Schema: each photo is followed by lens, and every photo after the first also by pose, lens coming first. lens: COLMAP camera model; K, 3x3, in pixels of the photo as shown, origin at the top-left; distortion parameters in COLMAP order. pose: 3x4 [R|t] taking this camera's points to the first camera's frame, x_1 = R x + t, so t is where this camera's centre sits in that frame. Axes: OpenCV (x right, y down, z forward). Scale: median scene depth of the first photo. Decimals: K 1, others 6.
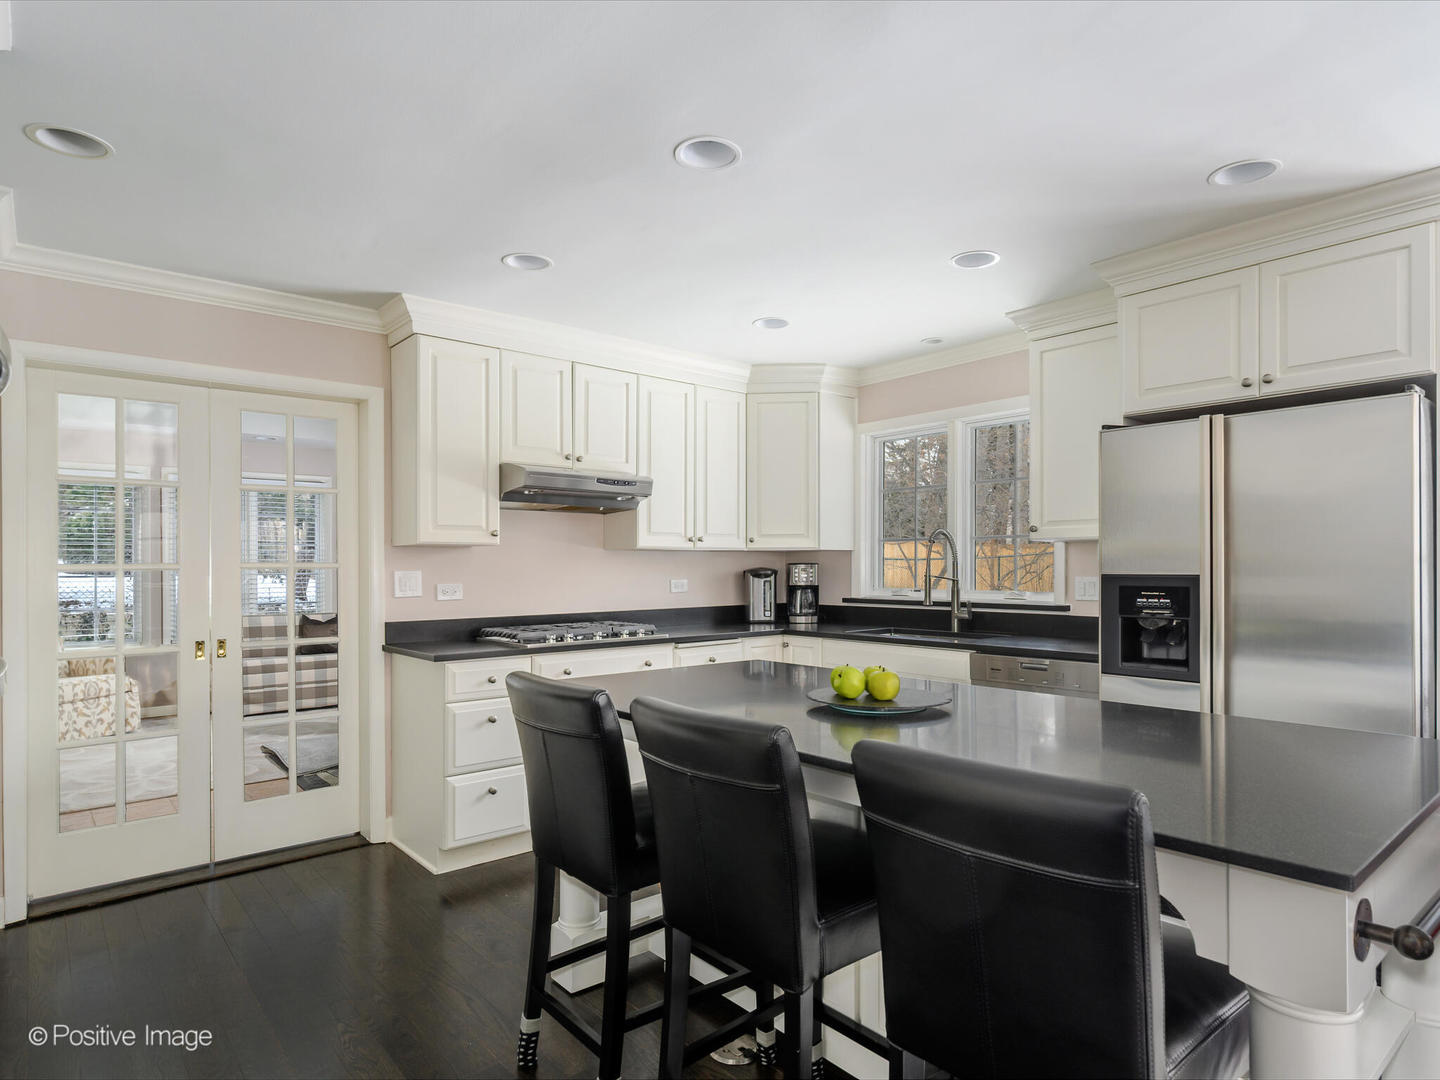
lens RADIAL K [[814.1, 0, 686.8], [0, 814.1, 558.1], [0, 0, 1]] dist [0.006421, 0.001112]
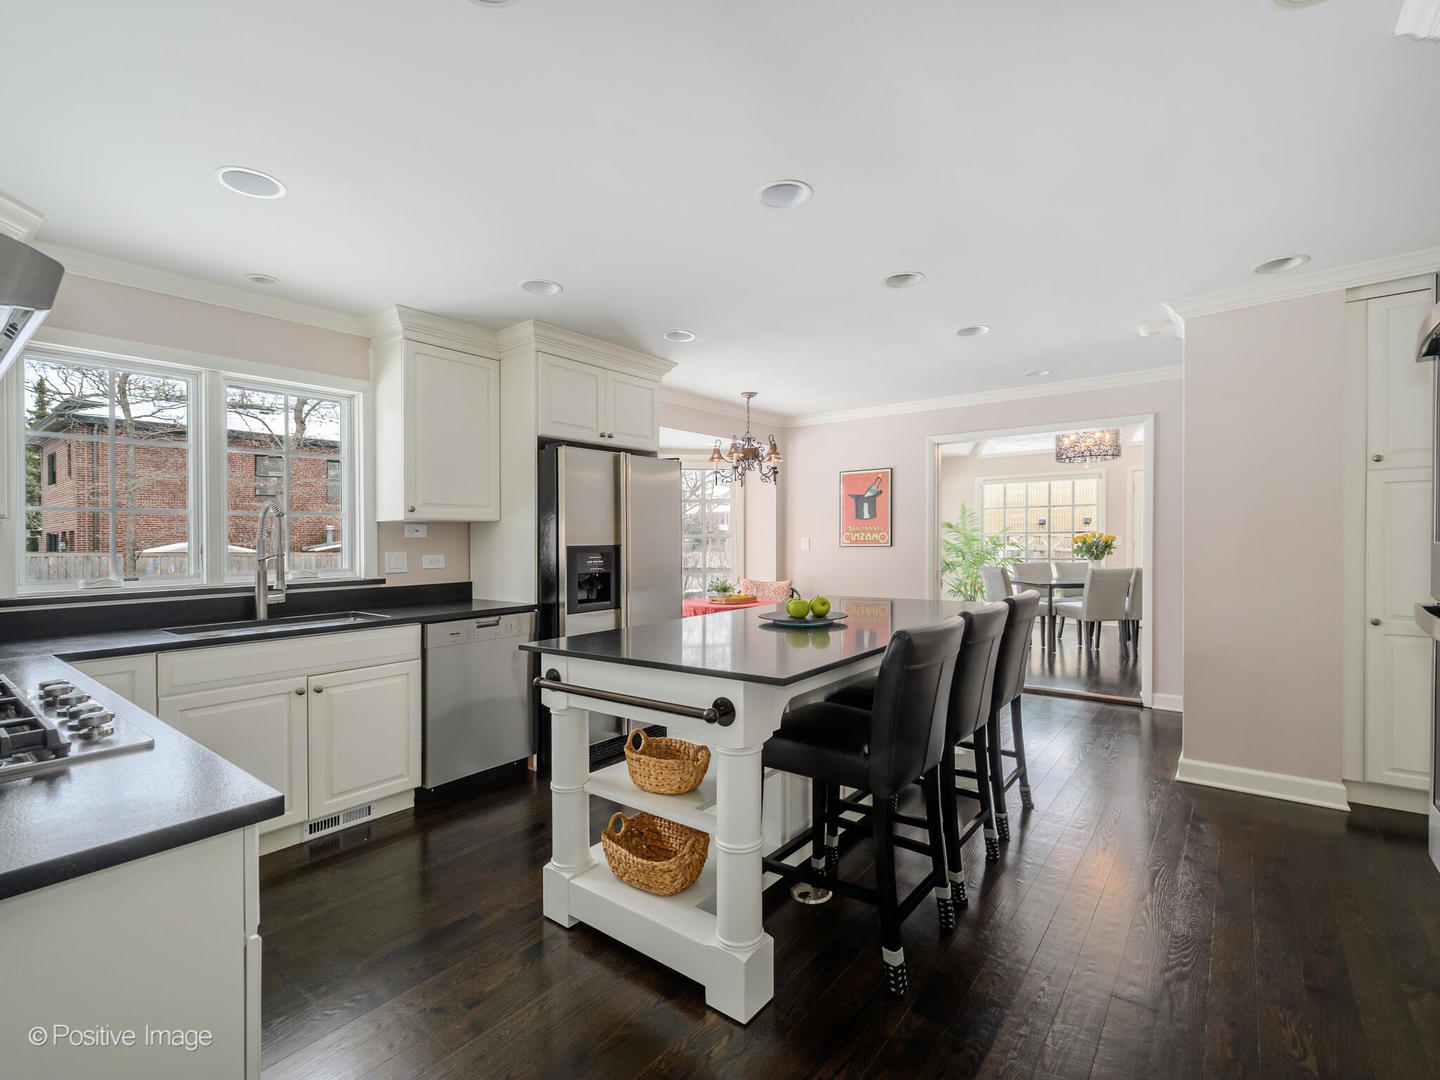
lens RADIAL K [[655.1, 0, 759.1], [0, 655.1, 545.4], [0, 0, 1]] dist [-0.000551, -0.000002]
pose [[-0.248701, -0.006474, 0.968559, -0.473866], [0.001682, 0.999973, 0.007116, 0.006944], [-0.968579, 0.003399, -0.248683, 0.654328]]
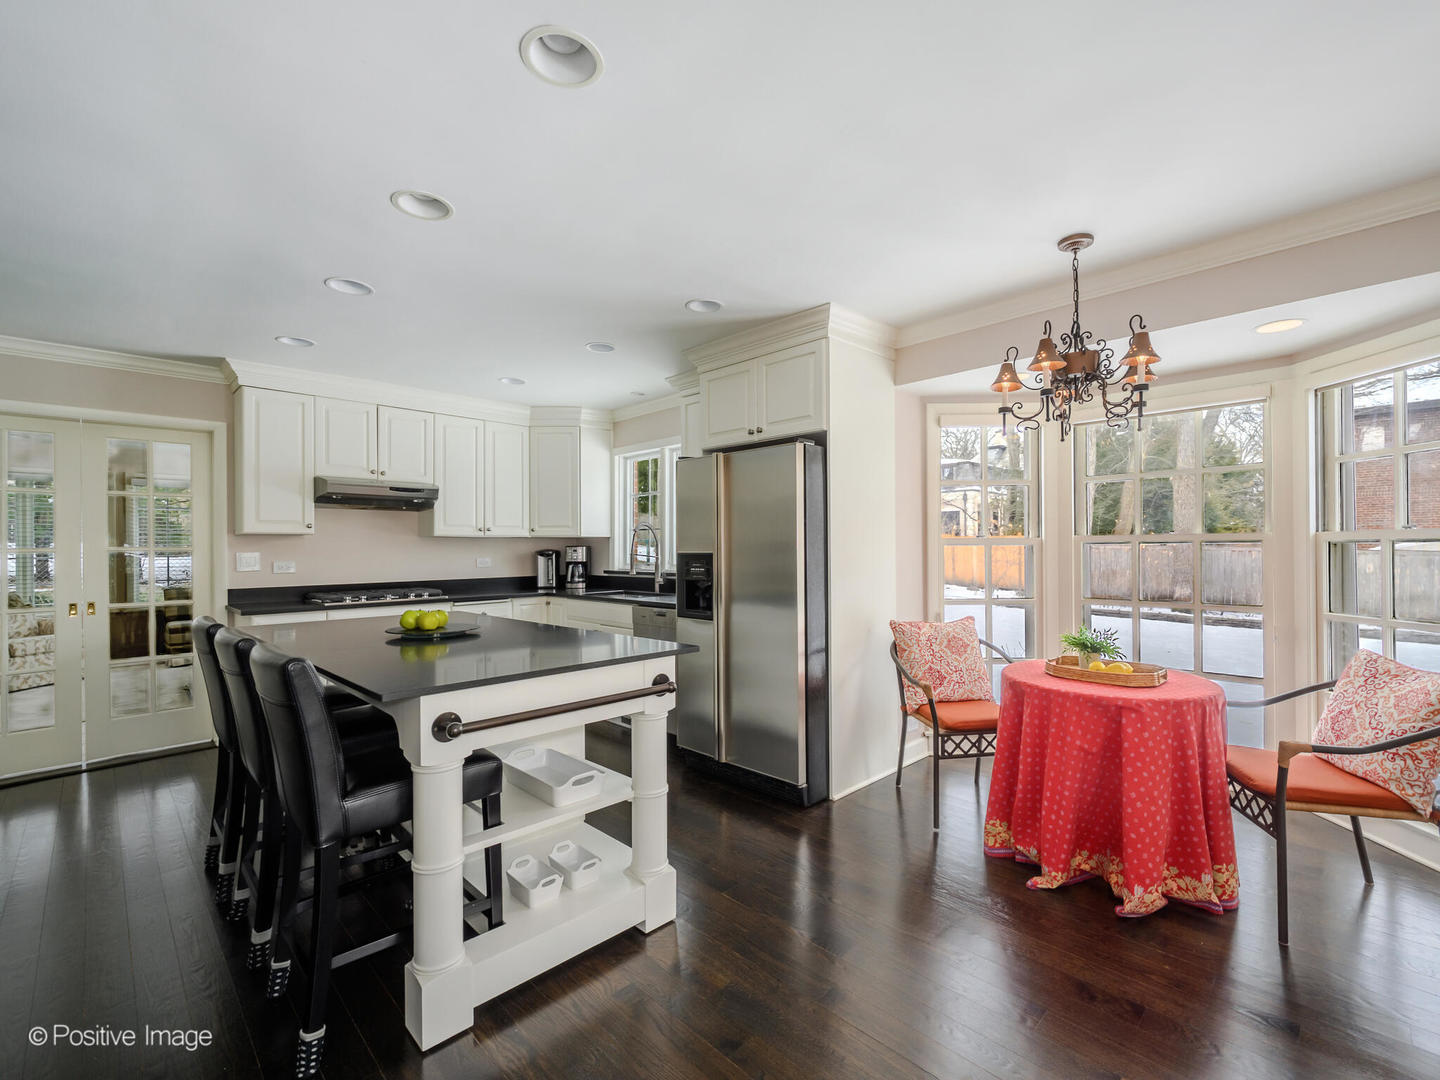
lens RADIAL K [[632.5, 0, 693.0], [0, 632.5, 540.3], [0, 0, 1]] dist [0.000773, 0.000333]
pose [[0.996404, -0.002874, 0.084684, 0.295029], [0.003159, 0.999990, -0.003229, 0.000292], [-0.084674, 0.003485, 0.996403, -0.136586]]
